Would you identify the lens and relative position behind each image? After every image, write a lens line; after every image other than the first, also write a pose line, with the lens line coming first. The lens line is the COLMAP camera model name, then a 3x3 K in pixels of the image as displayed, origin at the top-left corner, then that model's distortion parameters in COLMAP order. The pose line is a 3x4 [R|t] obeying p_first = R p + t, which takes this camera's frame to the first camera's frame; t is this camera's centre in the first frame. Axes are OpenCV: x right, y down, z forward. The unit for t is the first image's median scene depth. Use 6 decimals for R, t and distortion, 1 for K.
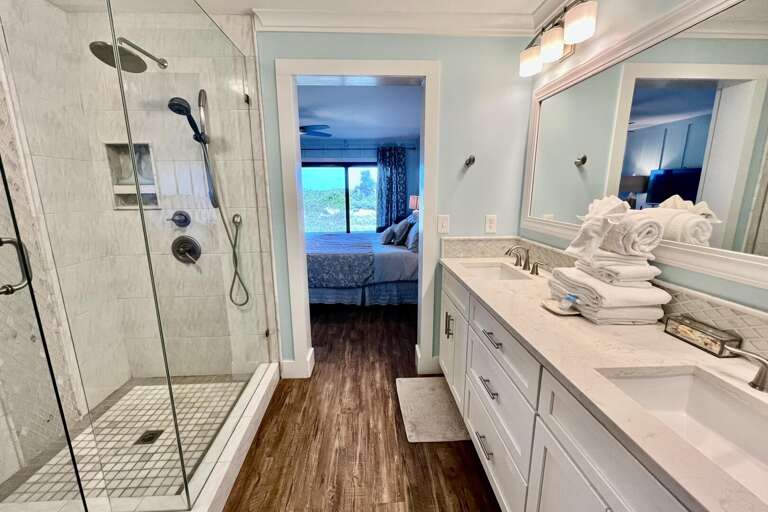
lens RADIAL K [[329.6, 0, 386.4], [0, 329.6, 258.5], [0, 0, 1]] dist [-0.002266, -0.000459]
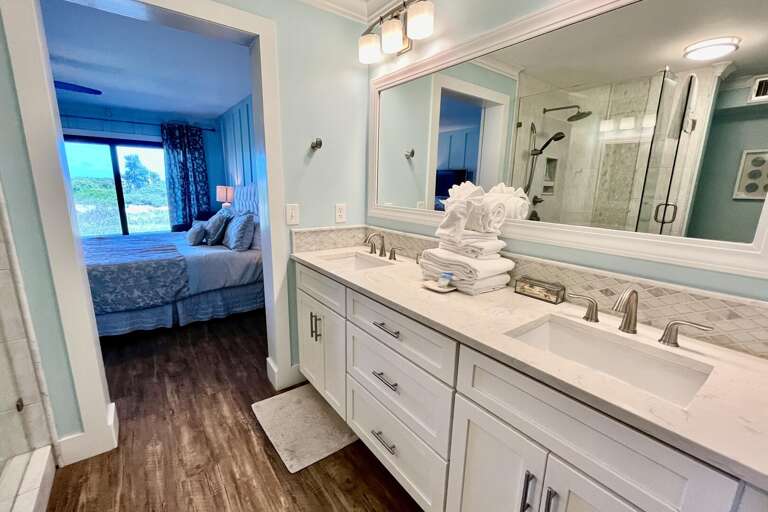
lens RADIAL K [[329.6, 0, 386.4], [0, 329.6, 258.5], [0, 0, 1]] dist [-0.002266, -0.000459]
pose [[0.821985, -0.099260, 0.560792, -0.127974], [0.093481, 0.994854, 0.039069, 0.001909], [-0.561784, 0.020309, 0.827034, 0.137135]]
